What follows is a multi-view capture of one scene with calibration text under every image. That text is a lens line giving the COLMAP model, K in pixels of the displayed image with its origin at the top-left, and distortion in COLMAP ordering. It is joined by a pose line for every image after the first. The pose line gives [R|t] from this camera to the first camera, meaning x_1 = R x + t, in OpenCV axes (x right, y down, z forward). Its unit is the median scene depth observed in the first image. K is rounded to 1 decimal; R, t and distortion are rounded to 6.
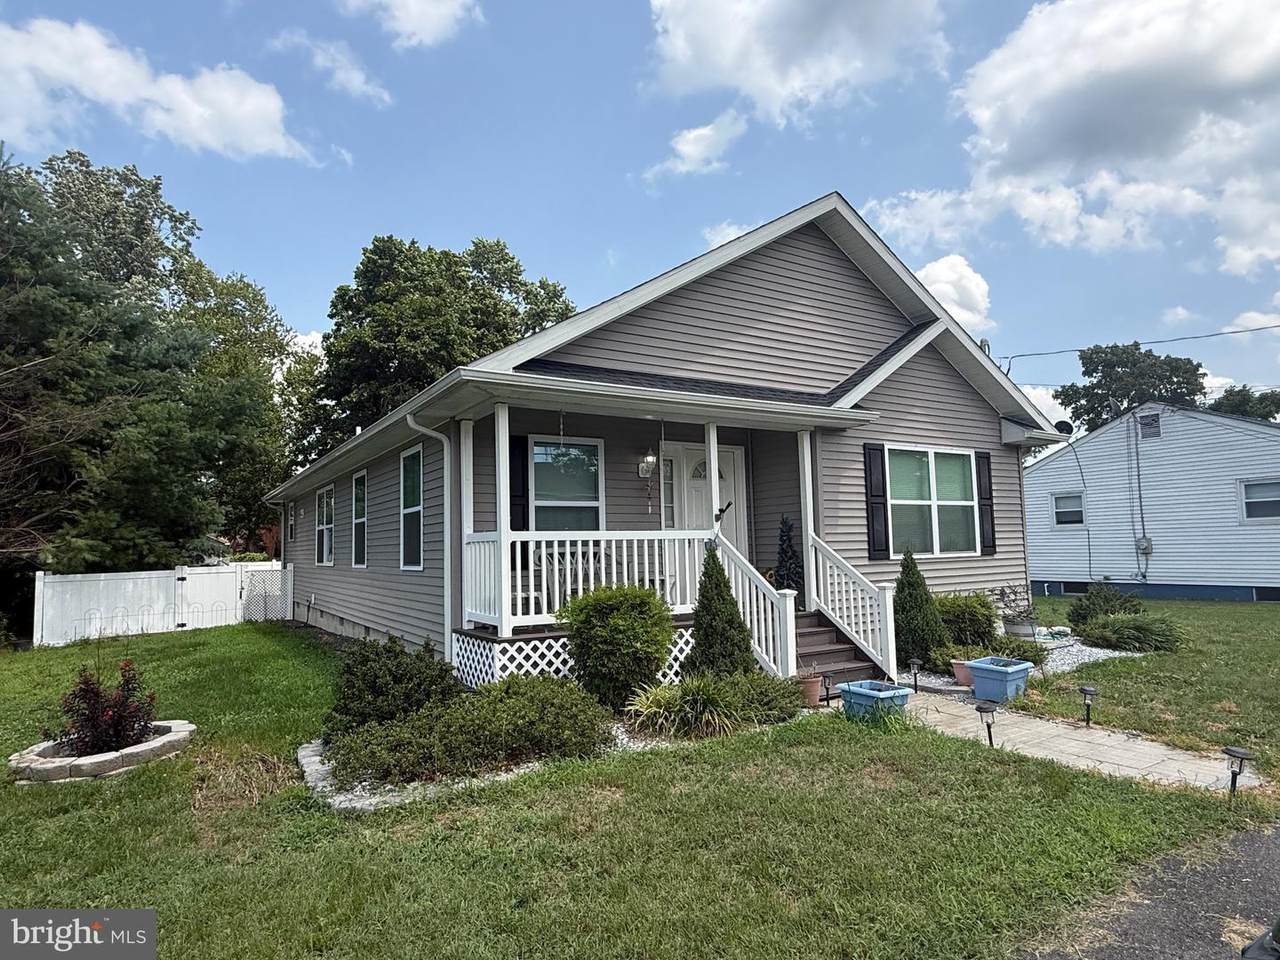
lens RADIAL K [[761.7, 0, 640.0], [0, 761.7, 480.0], [0, 0, 1]] dist [0.002006, 0.000879]
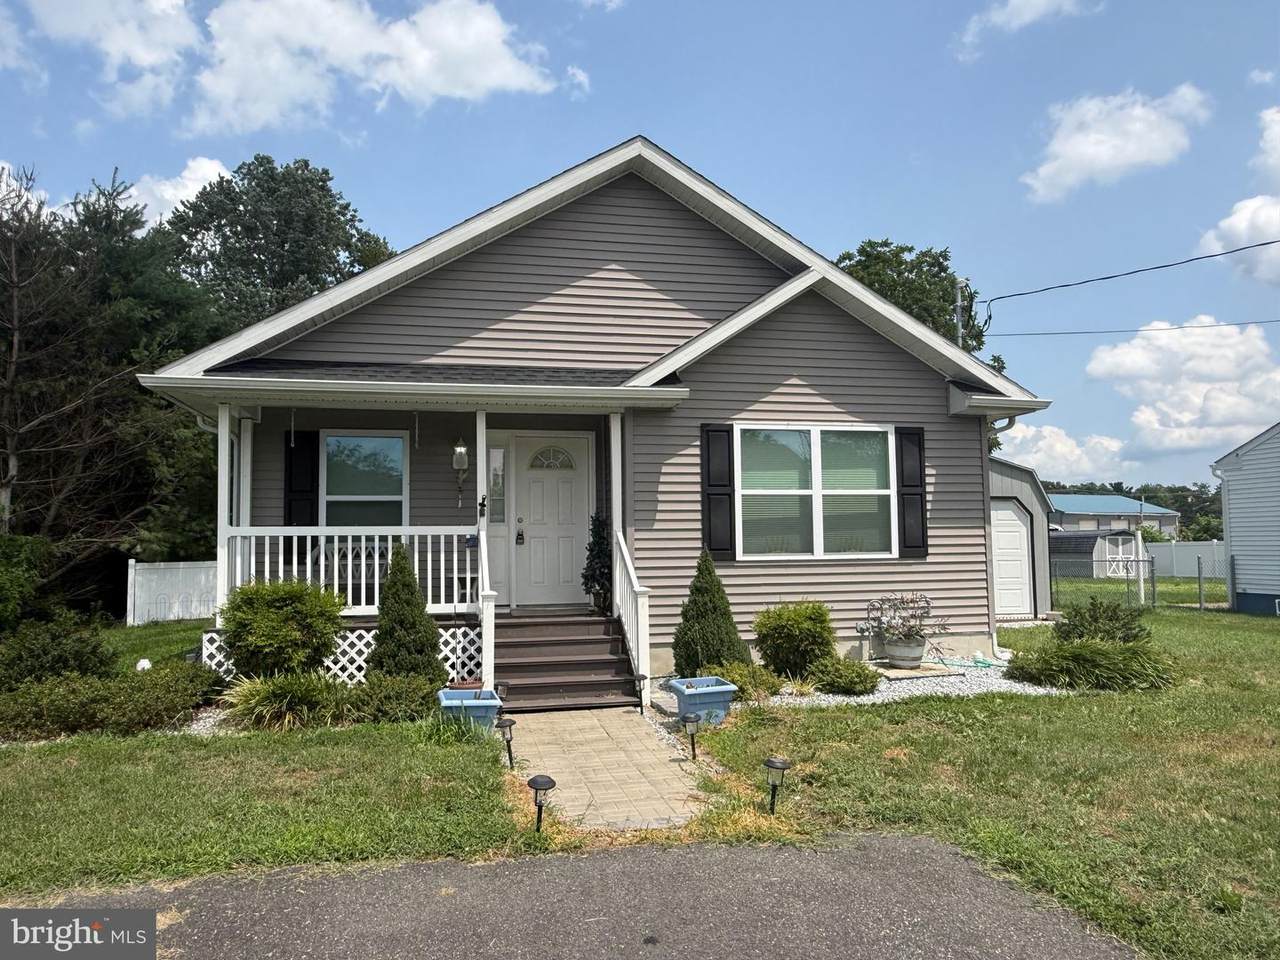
lens RADIAL K [[916.6, 0, 640.0], [0, 916.6, 480.0], [0, 0, 1]] dist [-0.001480, -0.001257]
pose [[0.940137, -0.014041, -0.340507, 0.582097], [0.021221, 0.999624, 0.017371, -0.004849], [0.340135, -0.023557, 0.940082, 0.010733]]
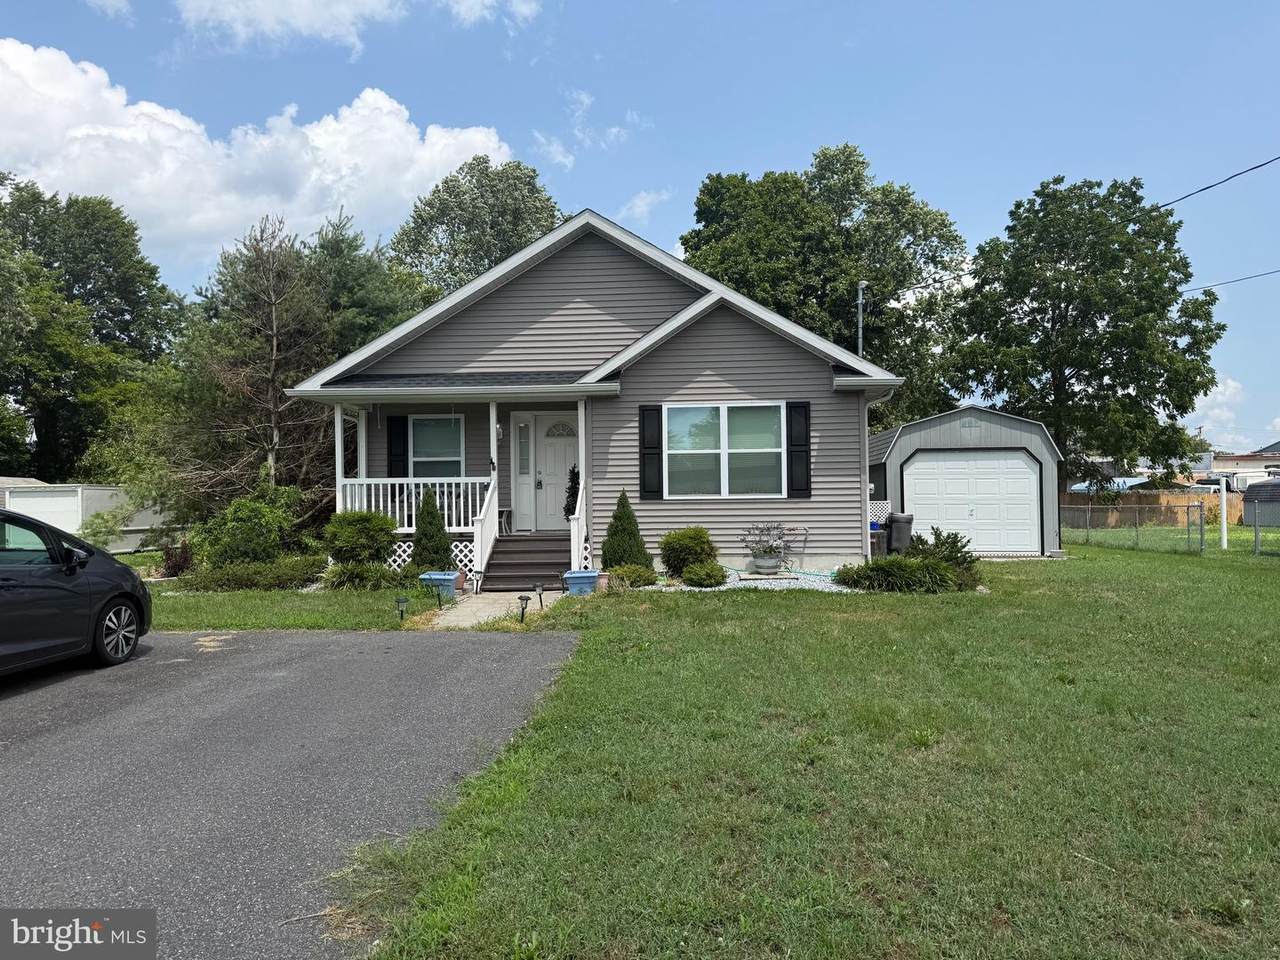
lens RADIAL K [[917.6, 0, 640.0], [0, 917.6, 480.0], [0, 0, 1]] dist [0.088216, -0.000173]
pose [[0.806821, -0.001607, -0.590793, 1.183029], [0.046272, 0.997096, 0.060480, -0.017728], [0.588981, -0.076134, 0.804553, -0.208426]]
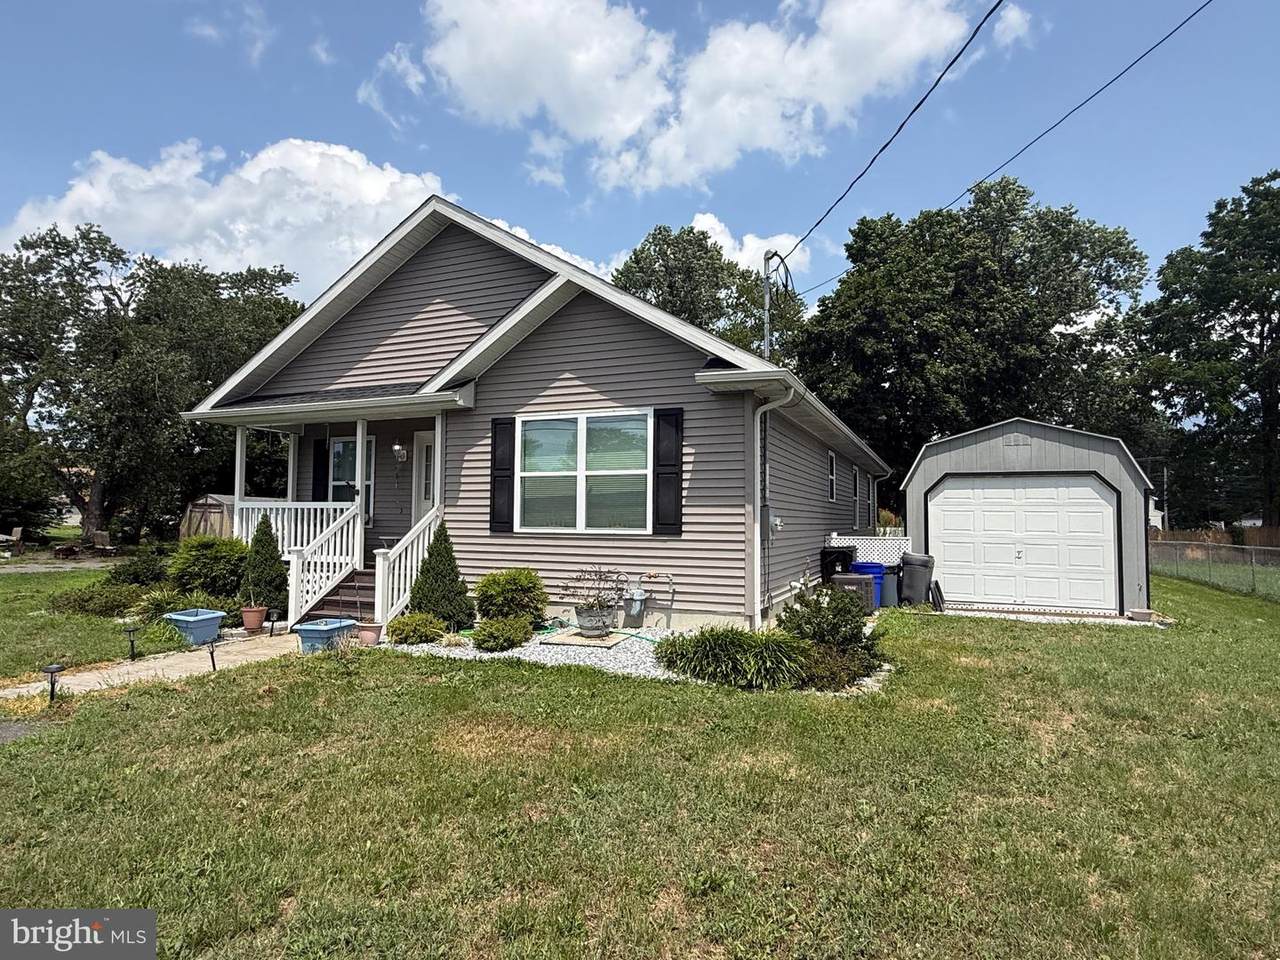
lens RADIAL K [[729.9, 0, 617.7], [0, 729.9, 482.4], [0, 0, 1]] dist [0.015835, 0.000387]
pose [[0.558449, -0.016536, -0.829374, 1.220149], [0.051458, 0.998566, 0.014739, 0.032367], [0.827941, -0.050909, 0.558499, 0.586047]]
